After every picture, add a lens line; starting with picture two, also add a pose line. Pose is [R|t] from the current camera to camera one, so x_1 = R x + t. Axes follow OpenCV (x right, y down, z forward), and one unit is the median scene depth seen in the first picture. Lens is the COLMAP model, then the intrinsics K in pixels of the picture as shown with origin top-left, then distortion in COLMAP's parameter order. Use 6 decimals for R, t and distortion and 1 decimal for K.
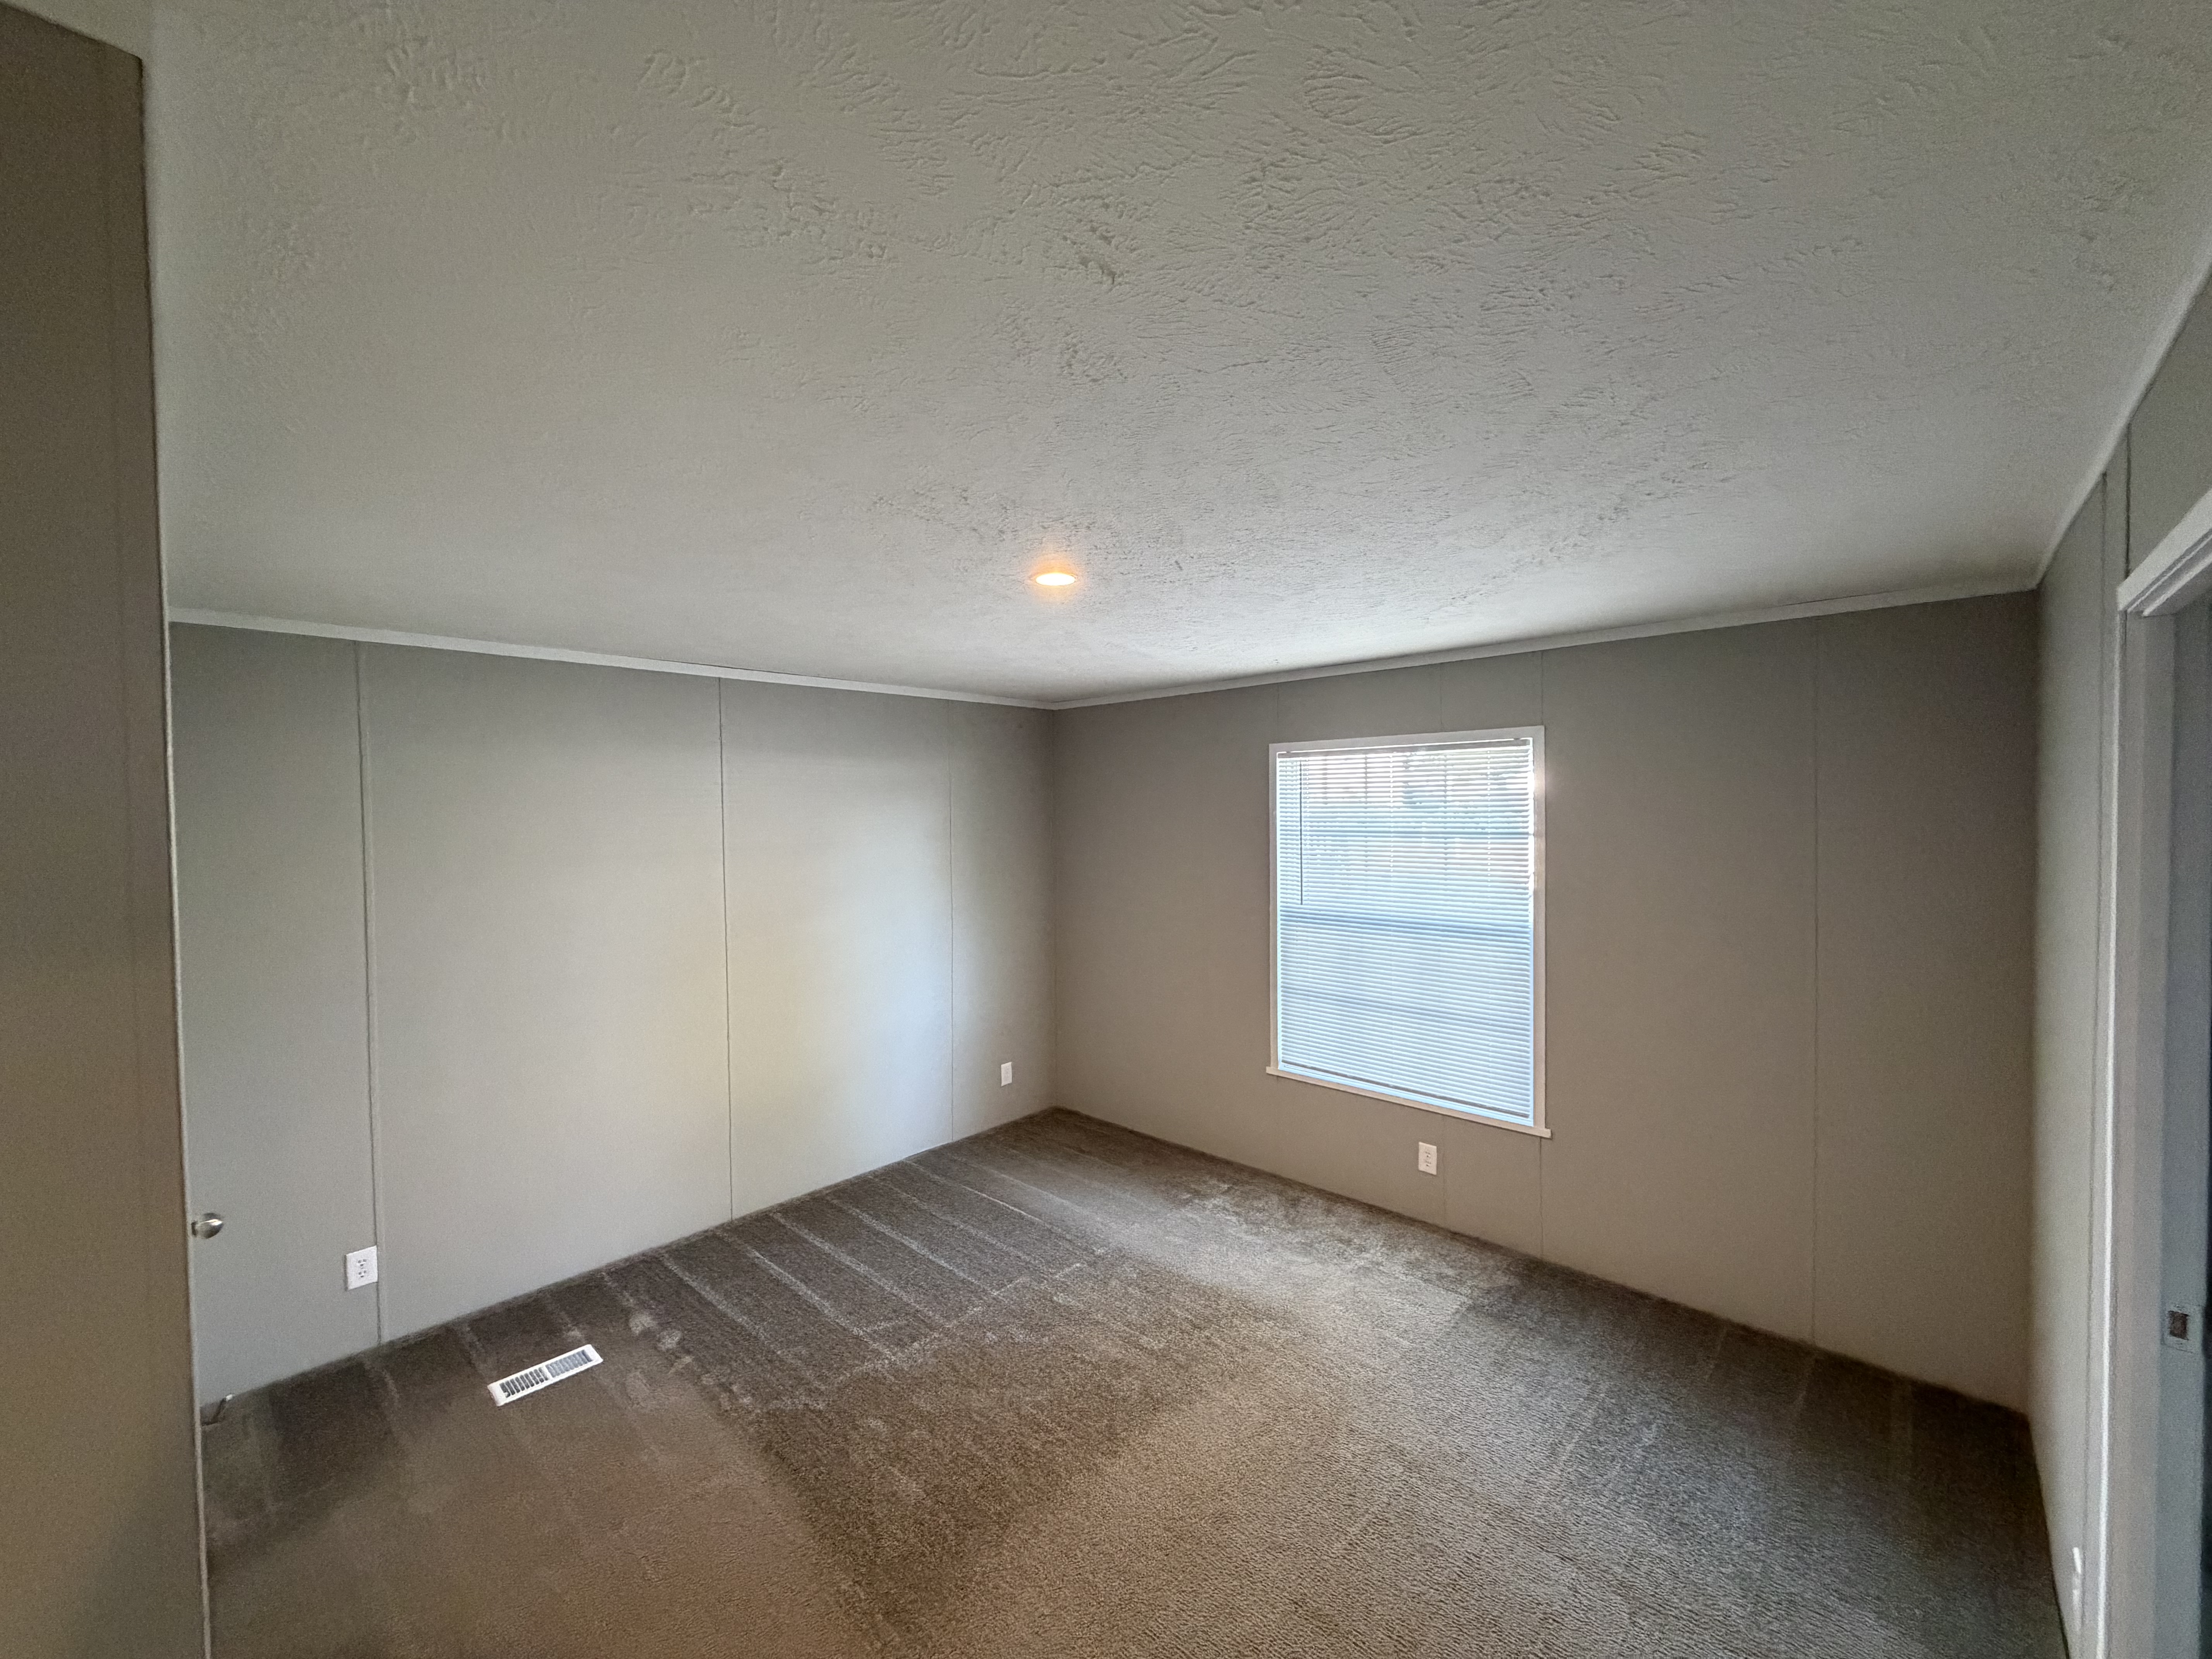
lens RADIAL K [[876.1, 0, 1106.0], [0, 876.1, 829.5], [0, 0, 1]] dist [0.000969, 0.000421]
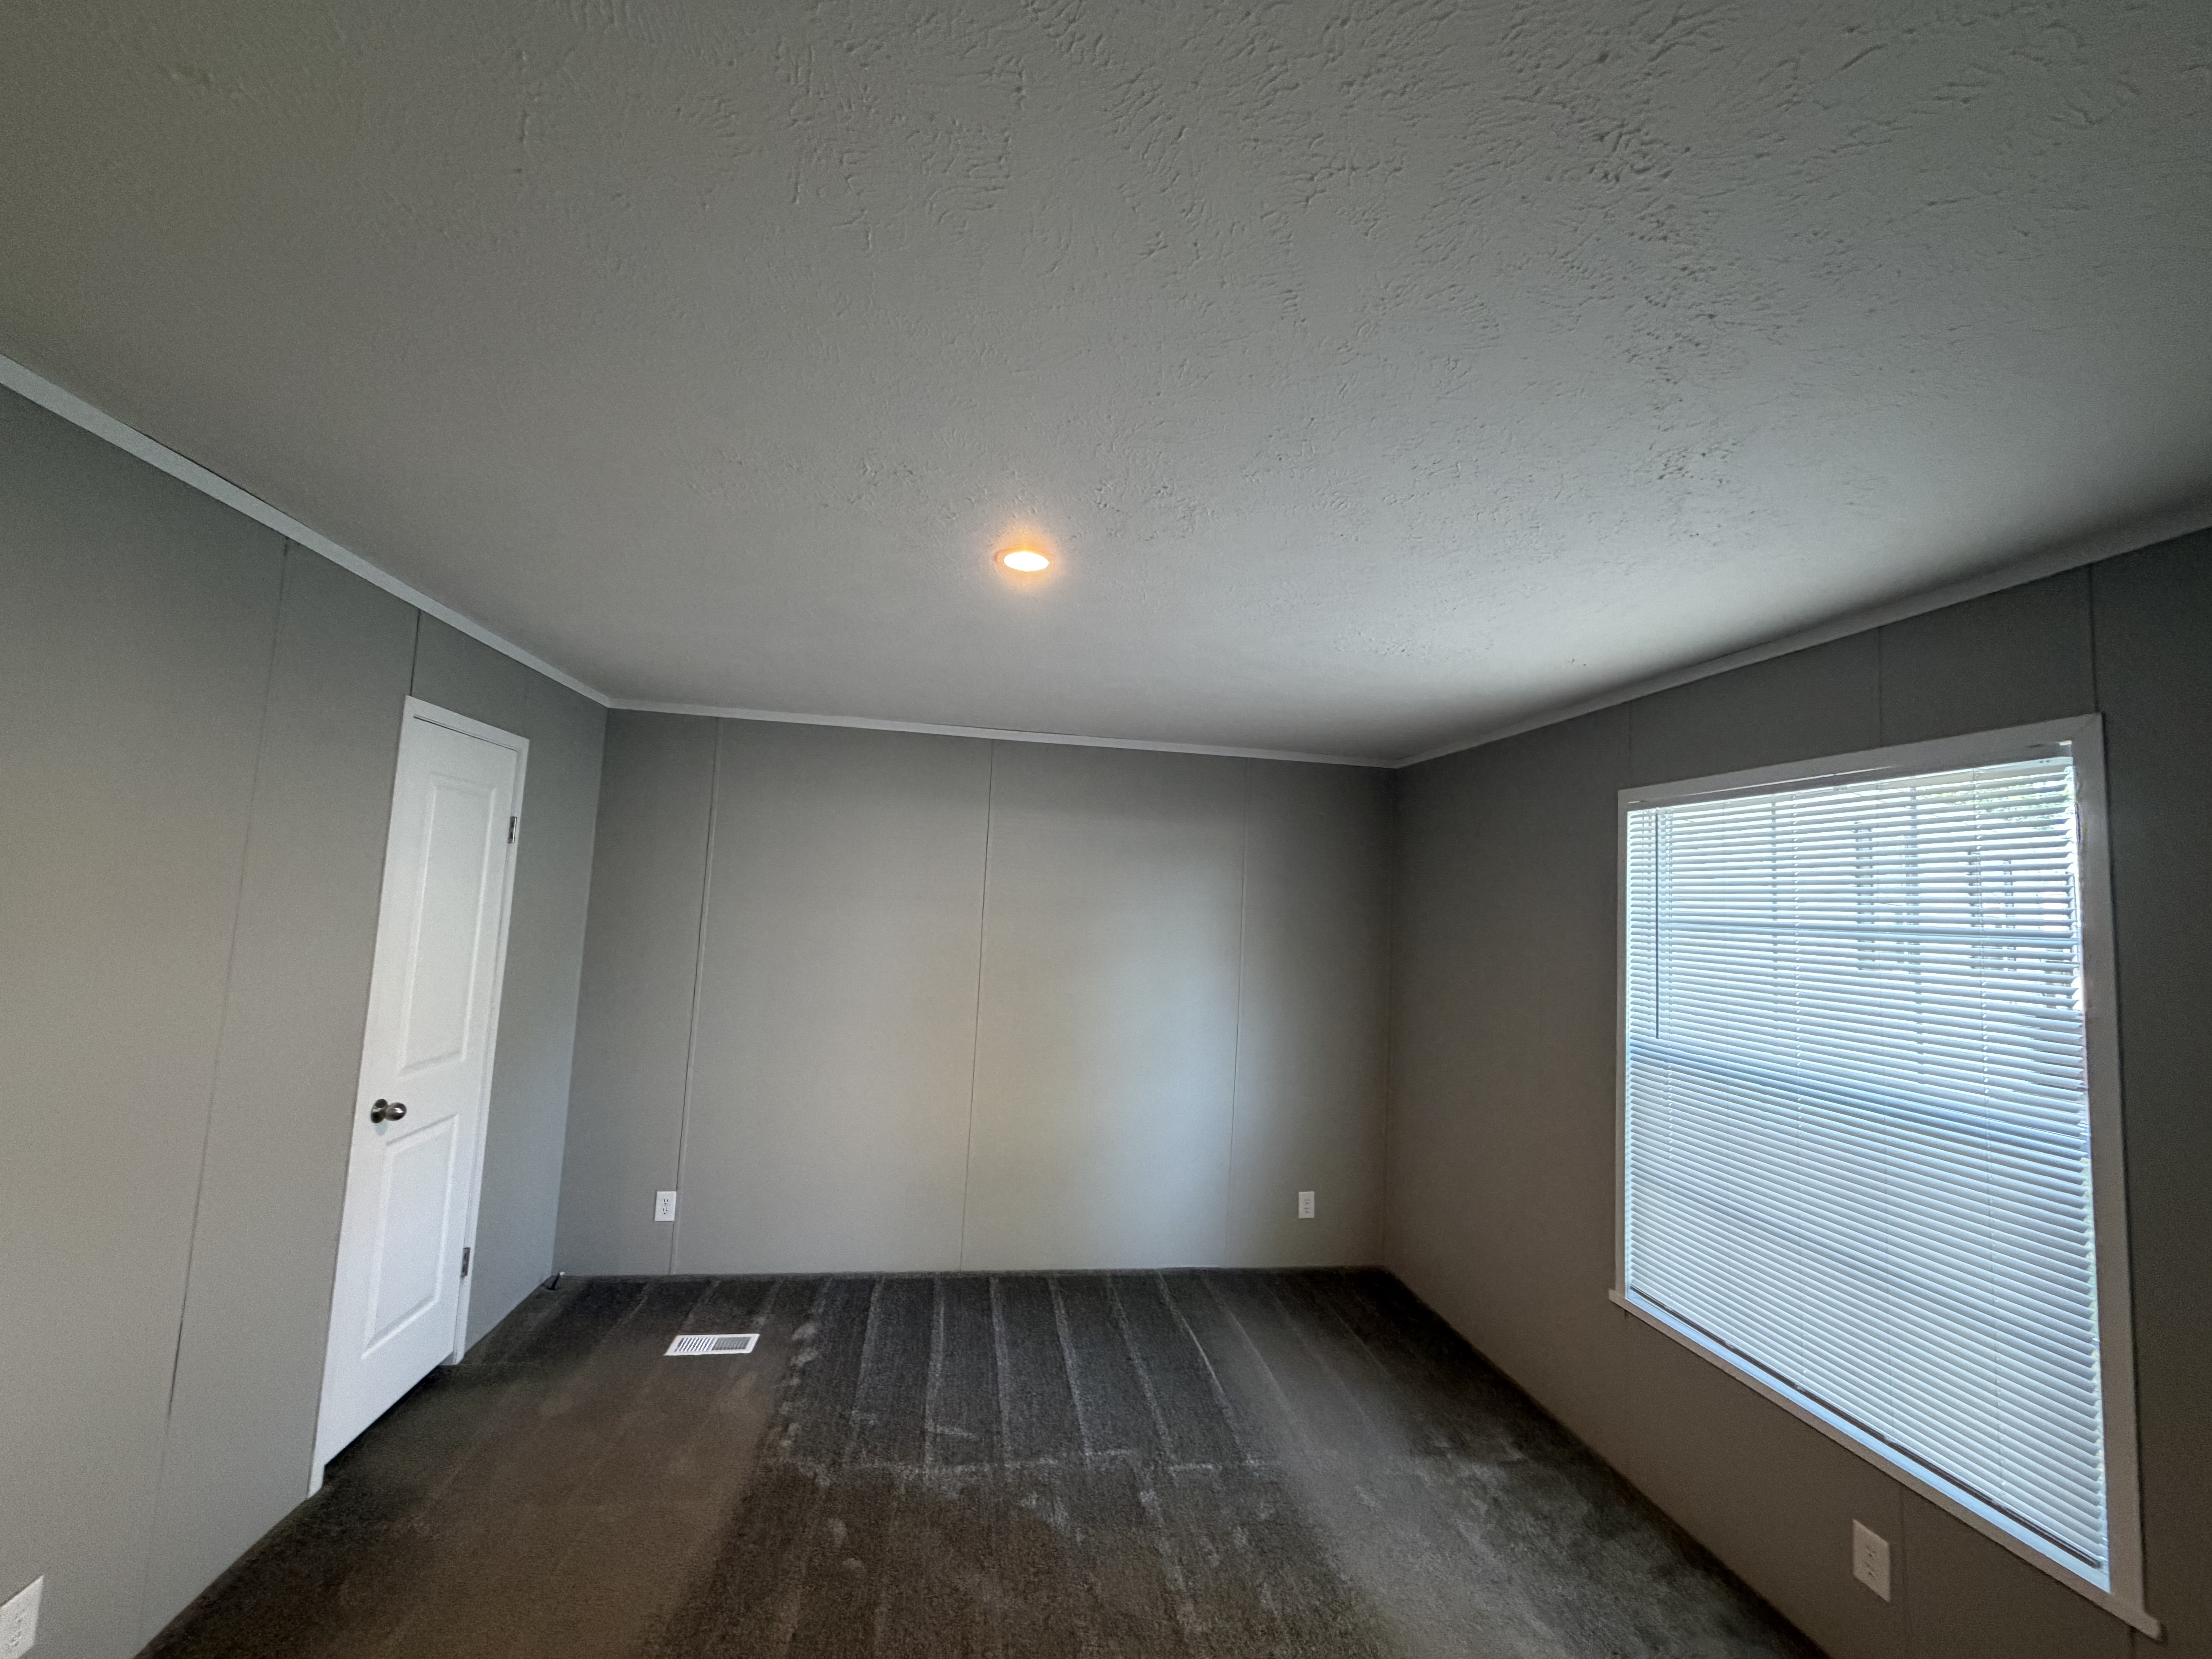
lens RADIAL K [[879.3, 0, 1228.0], [0, 879.3, 846.6], [0, 0, 1]] dist [-0.001725, 0.000240]
pose [[0.785885, -0.000702, -0.618372, 0.400578], [-0.074273, 0.992653, -0.095520, 0.034352], [0.613895, 0.120996, 0.780059, 0.317608]]
